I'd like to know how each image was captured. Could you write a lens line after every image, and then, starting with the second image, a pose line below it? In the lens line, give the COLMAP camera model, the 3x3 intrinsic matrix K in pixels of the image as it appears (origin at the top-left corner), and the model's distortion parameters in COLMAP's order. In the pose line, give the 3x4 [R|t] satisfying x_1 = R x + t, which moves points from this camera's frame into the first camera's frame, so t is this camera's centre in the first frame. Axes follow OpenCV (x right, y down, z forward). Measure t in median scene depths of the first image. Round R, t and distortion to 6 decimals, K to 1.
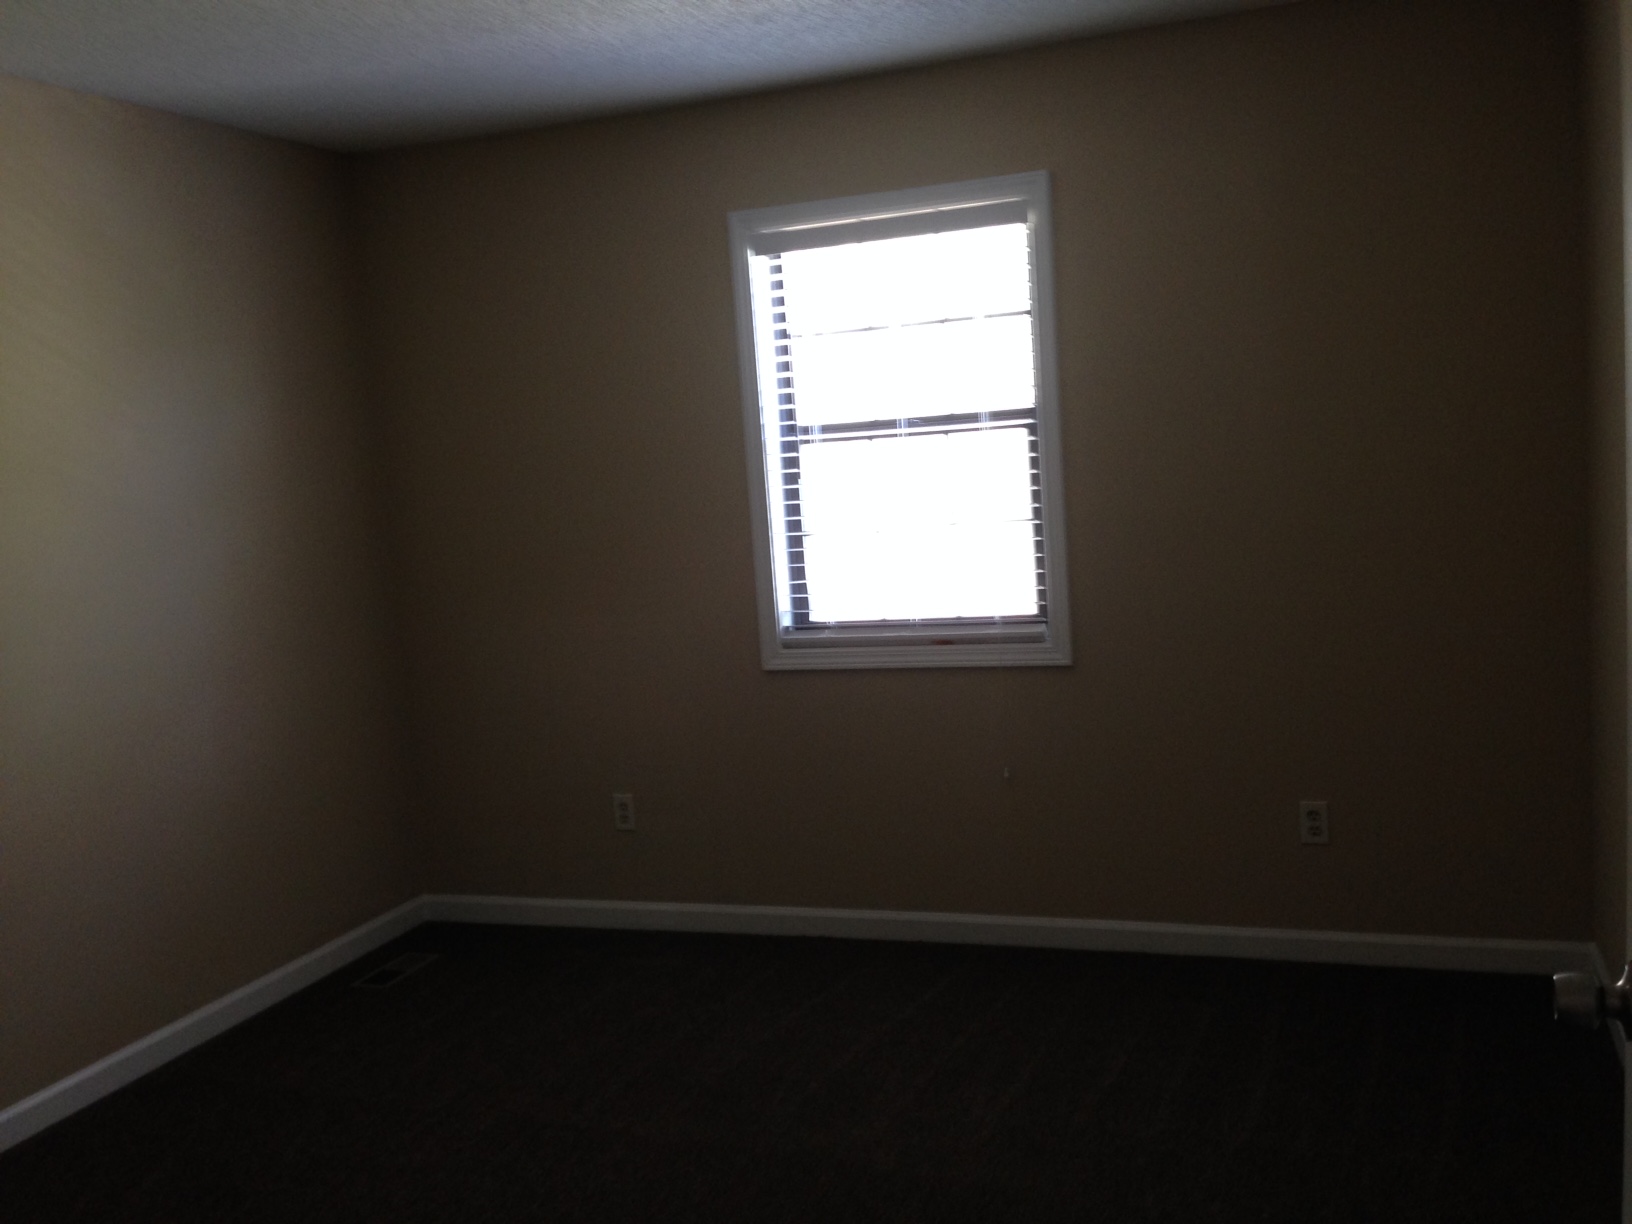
lens RADIAL K [[1534.2, 0, 807.3], [0, 1534.2, 632.6], [0, 0, 1]] dist [0.118527, -0.212546]
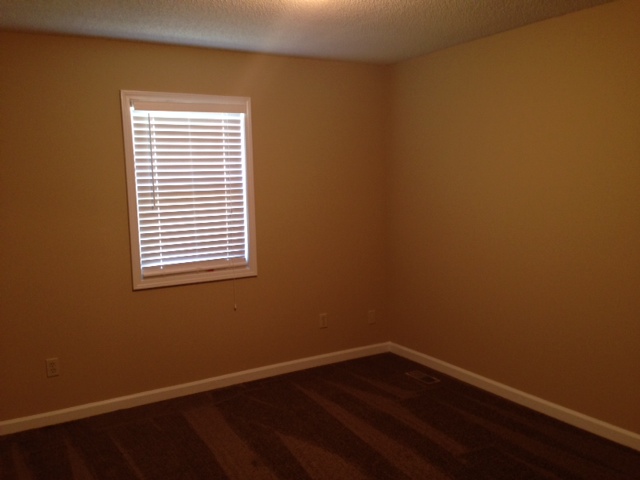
lens RADIAL K [[602.4, 0, 328.4], [0, 602.4, 257.7], [0, 0, 1]] dist [0.079504, 0.001435]
pose [[0.641211, -0.043108, 0.766153, -0.555904], [0.084338, 0.996331, -0.014525, 0.015741], [-0.762716, 0.073929, 0.642494, 0.203622]]
